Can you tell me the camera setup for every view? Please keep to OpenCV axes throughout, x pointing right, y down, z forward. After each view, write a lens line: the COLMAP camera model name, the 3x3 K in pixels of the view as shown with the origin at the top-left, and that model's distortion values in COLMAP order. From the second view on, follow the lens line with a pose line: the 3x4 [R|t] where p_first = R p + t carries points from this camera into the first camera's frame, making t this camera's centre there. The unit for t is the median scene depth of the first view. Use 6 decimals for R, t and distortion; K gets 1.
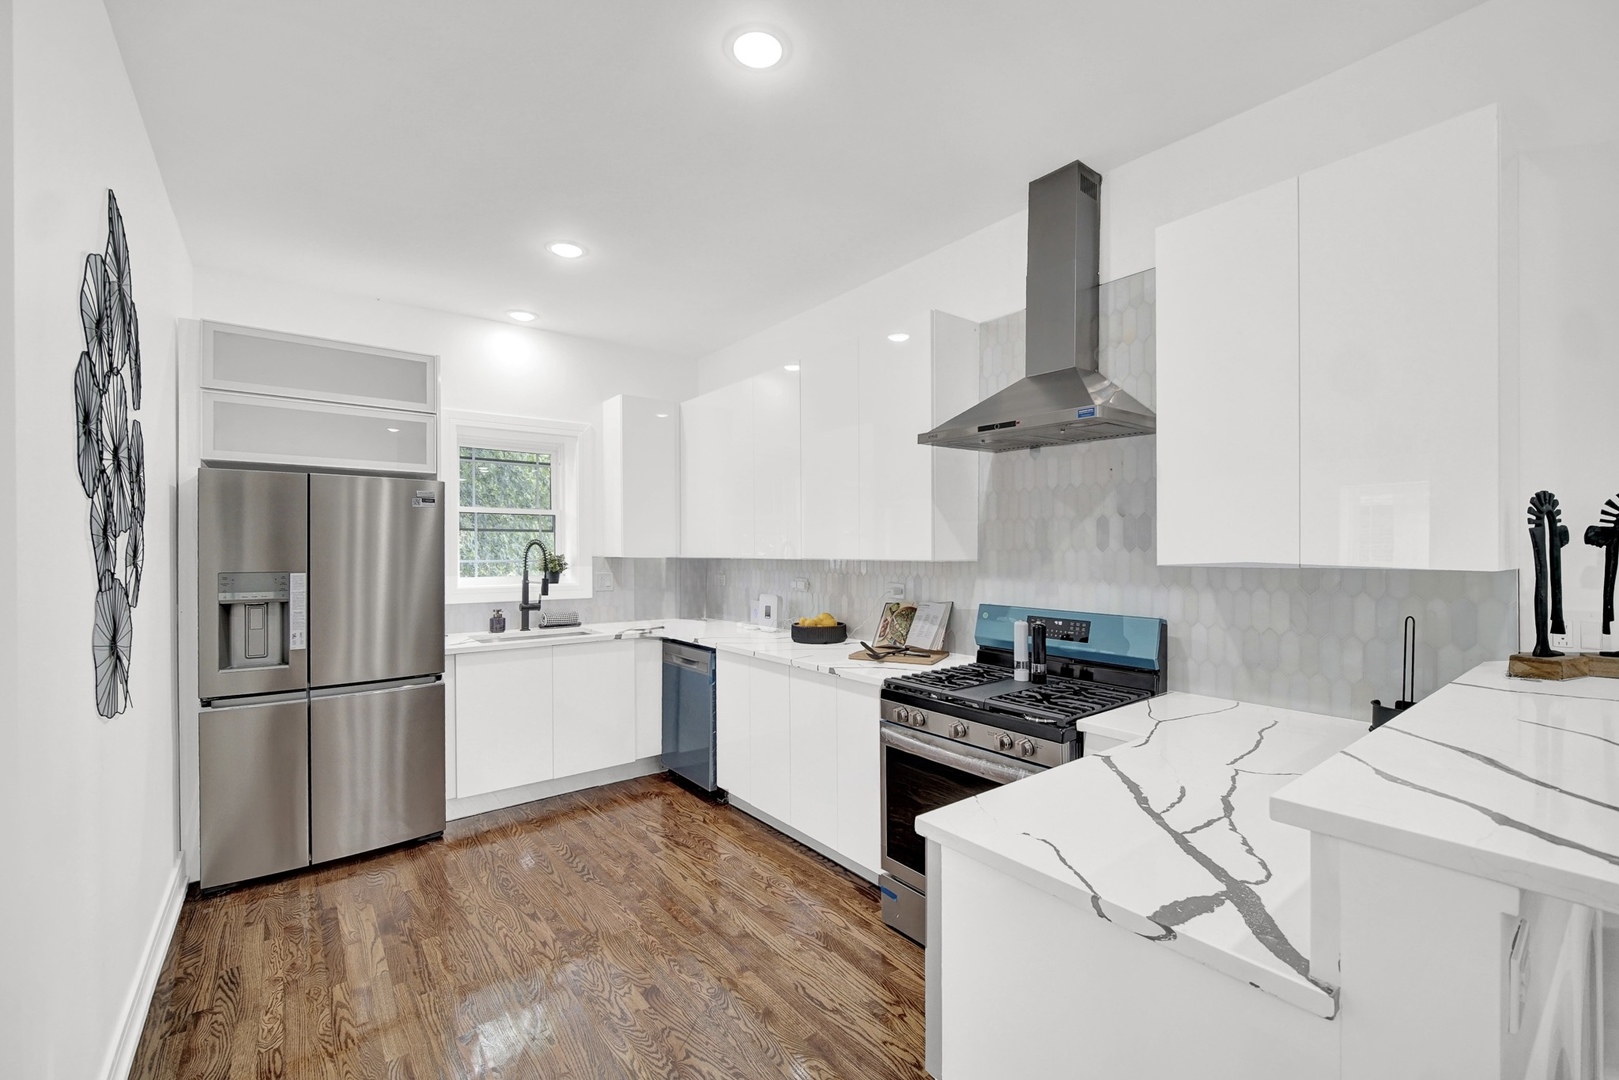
lens RADIAL K [[668.4, 0, 811.7], [0, 668.4, 544.9], [0, 0, 1]] dist [-0.004102, 0.000354]
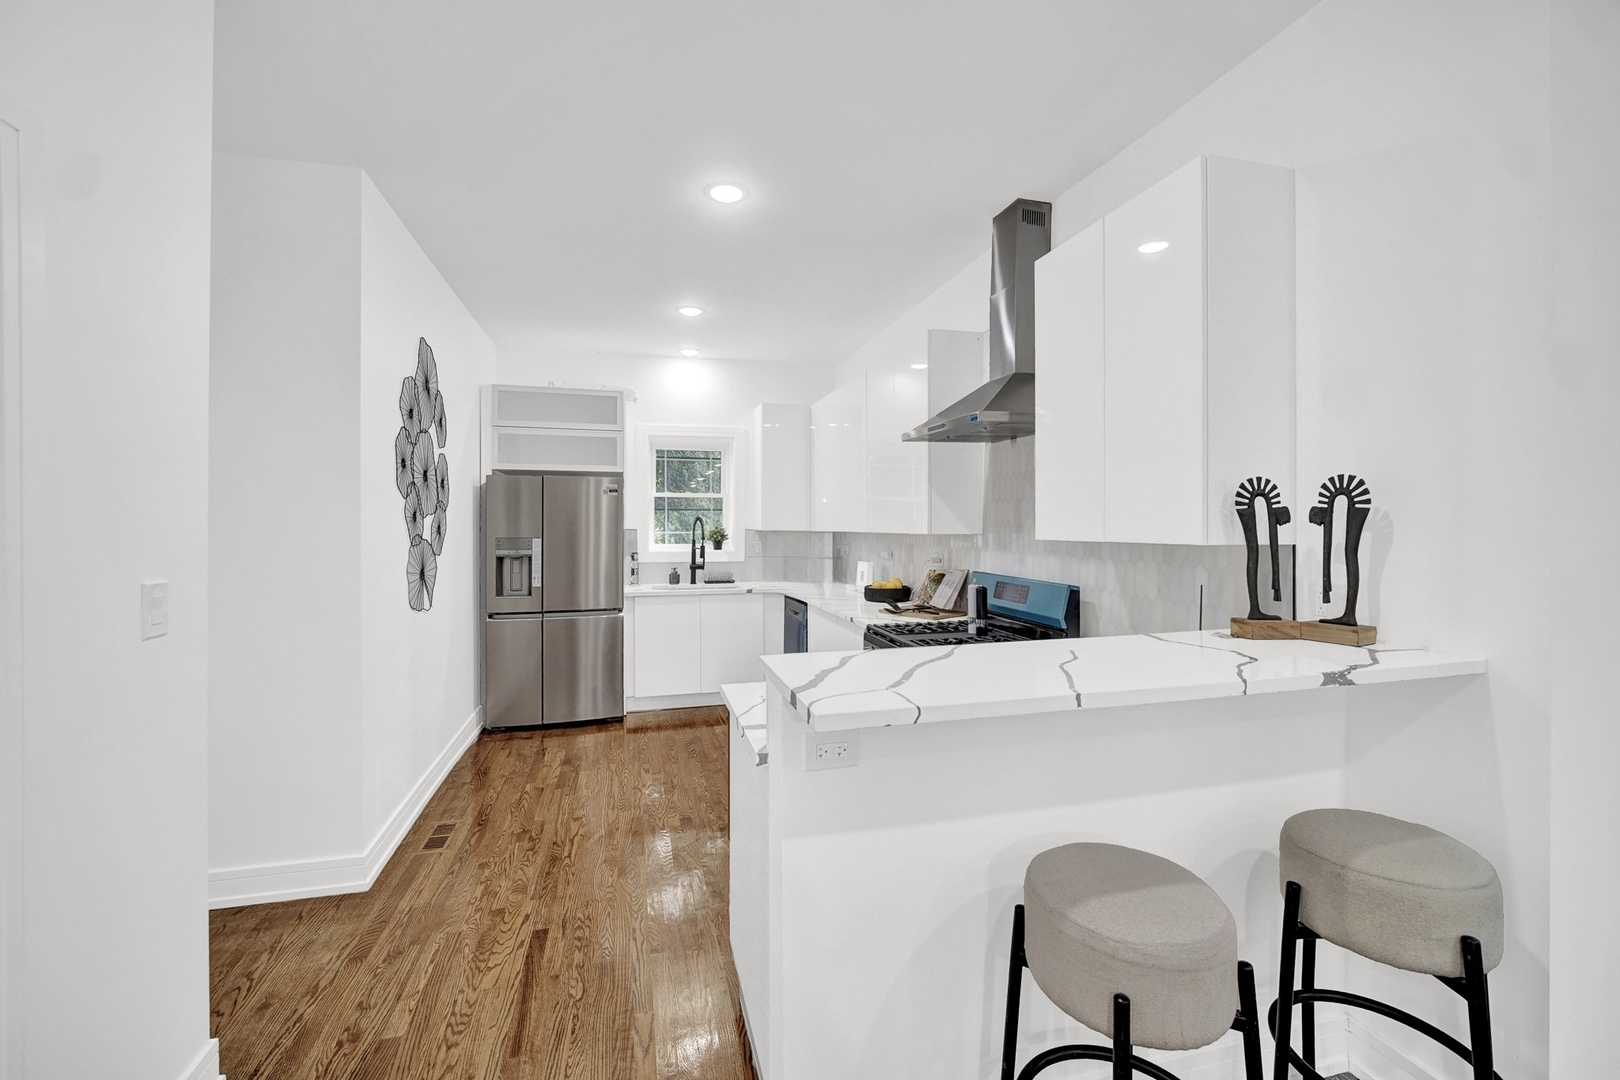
lens RADIAL K [[668.9, 0, 817.8], [0, 668.9, 515.2], [0, 0, 1]] dist [-0.004102, 0.000354]
pose [[0.920768, -0.002865, -0.390101, 0.473036], [0.000715, 0.999984, -0.005658, -0.004709], [0.390111, 0.004931, 0.920755, -0.207945]]
